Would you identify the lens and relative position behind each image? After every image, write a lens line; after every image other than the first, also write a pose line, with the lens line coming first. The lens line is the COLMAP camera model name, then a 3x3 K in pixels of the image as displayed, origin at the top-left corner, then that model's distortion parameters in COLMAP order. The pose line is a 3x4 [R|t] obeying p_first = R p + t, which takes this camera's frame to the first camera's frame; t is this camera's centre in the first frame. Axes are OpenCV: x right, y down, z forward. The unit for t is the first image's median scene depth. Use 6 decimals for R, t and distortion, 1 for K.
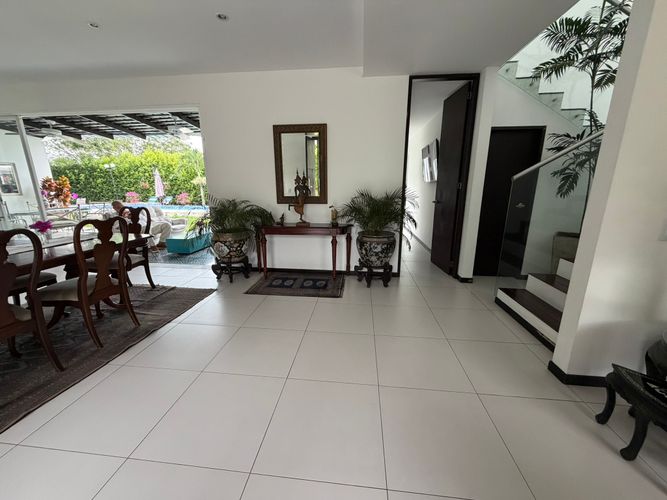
lens RADIAL K [[268.0, 0, 334.4], [0, 268.0, 250.9], [0, 0, 1]] dist [0.003667, 0.000683]
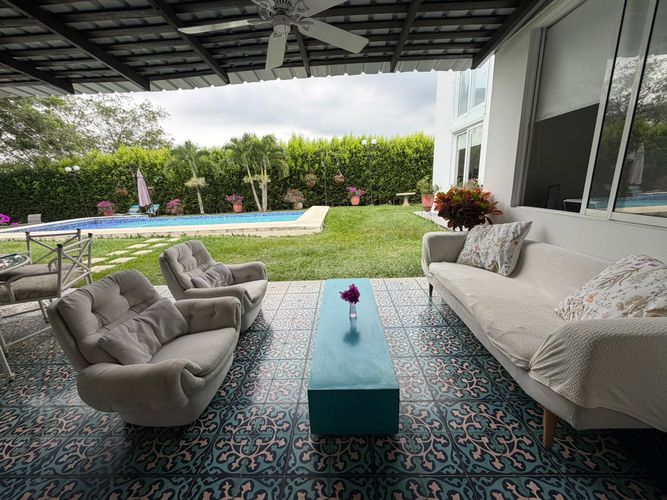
lens RADIAL K [[268.0, 0, 333.4], [0, 268.0, 250.7], [0, 0, 1]] dist [0.003667, 0.000683]
pose [[0.996197, -0.063560, 0.059594, -0.150518], [0.062937, 0.997942, 0.012271, -0.044194], [-0.060251, -0.008474, 0.998147, 0.181105]]
